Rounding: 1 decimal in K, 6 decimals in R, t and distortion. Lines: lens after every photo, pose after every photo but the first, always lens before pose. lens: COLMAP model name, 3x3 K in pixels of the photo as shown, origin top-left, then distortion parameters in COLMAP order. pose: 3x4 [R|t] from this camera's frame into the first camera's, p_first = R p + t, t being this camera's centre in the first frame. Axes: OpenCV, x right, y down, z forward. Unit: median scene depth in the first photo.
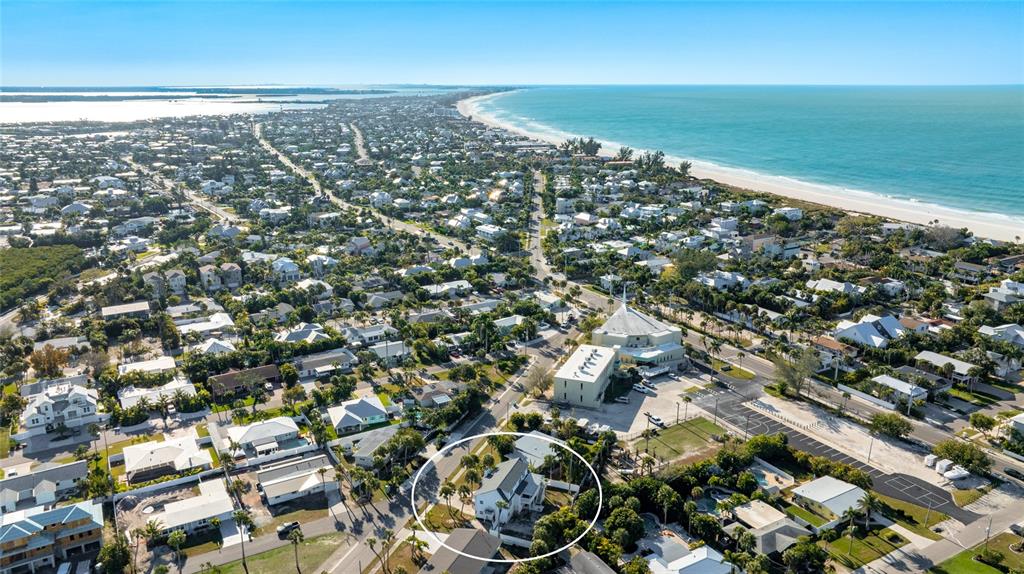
lens RADIAL K [[727.3, 0, 512.0], [0, 727.3, 287.0], [0, 0, 1]] dist [-0.014391, 0.003475]
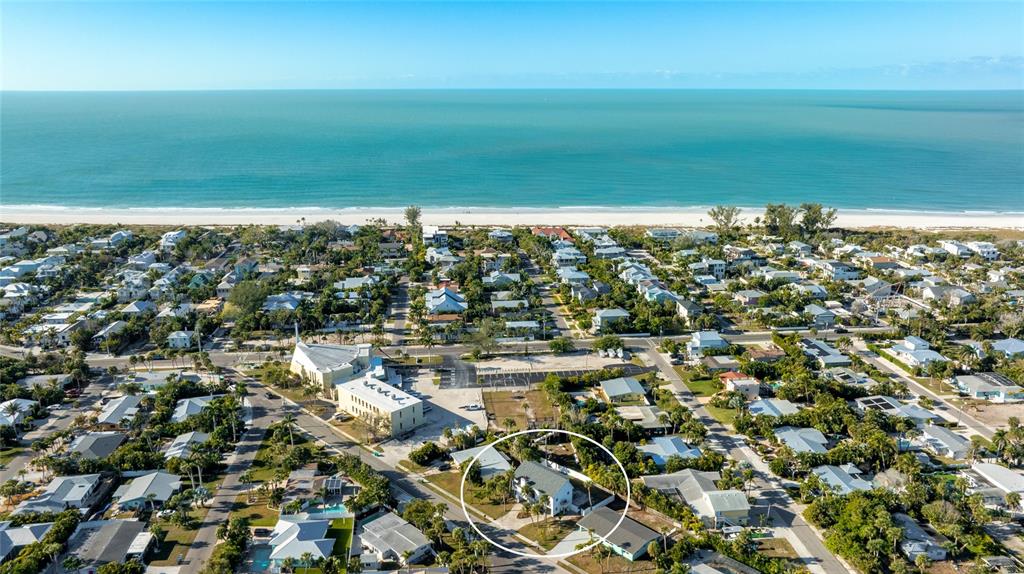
lens RADIAL K [[727.3, 0, 512.0], [0, 727.3, 287.0], [0, 0, 1]] dist [-0.014391, 0.003475]
pose [[0.415820, -0.243426, 0.876263, -0.714290], [0.251371, 0.956740, 0.146497, -0.150547], [-0.874017, 0.159351, 0.459022, 0.348095]]
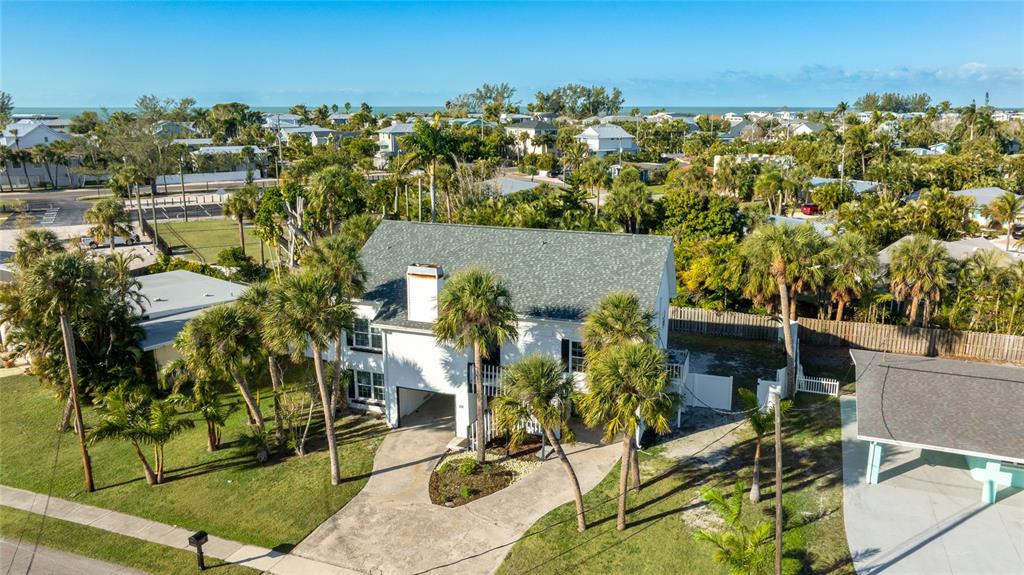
lens RADIAL K [[736.0, 0, 530.2], [0, 736.0, 285.4], [0, 0, 1]] dist [-0.014011, -0.001548]
pose [[-0.012689, -0.226177, 0.974004, -0.166070], [0.271527, 0.936701, 0.221052, 0.164651], [-0.962347, 0.267273, 0.049527, 0.731188]]
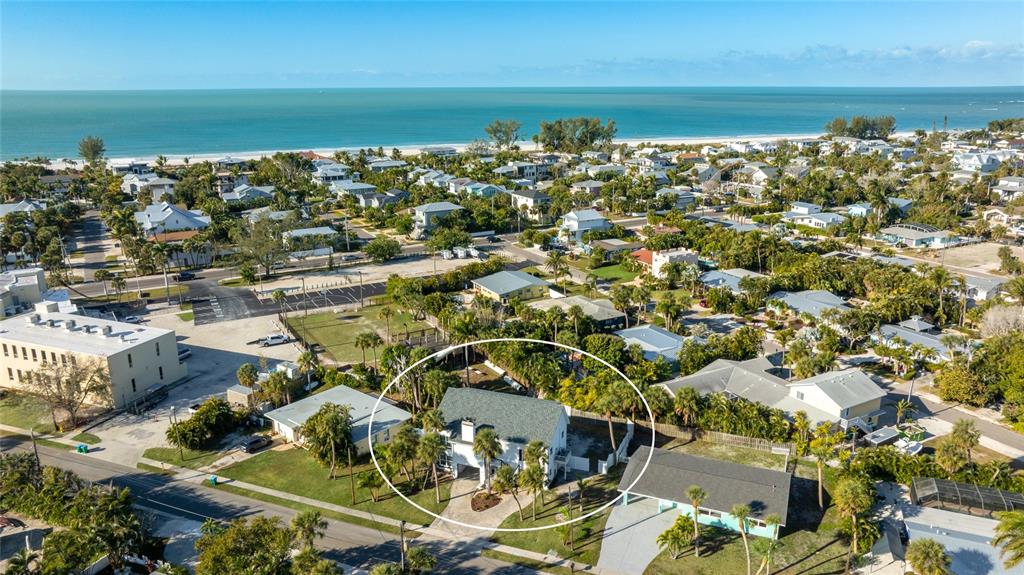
lens RADIAL K [[727.3, 0, 512.0], [0, 727.3, 287.5], [0, 0, 1]] dist [-0.014391, 0.003475]
pose [[0.025920, -0.276496, 0.960665, -0.366566], [0.280771, 0.924319, 0.258459, 0.033471], [-0.959425, 0.263028, 0.101591, 0.679141]]
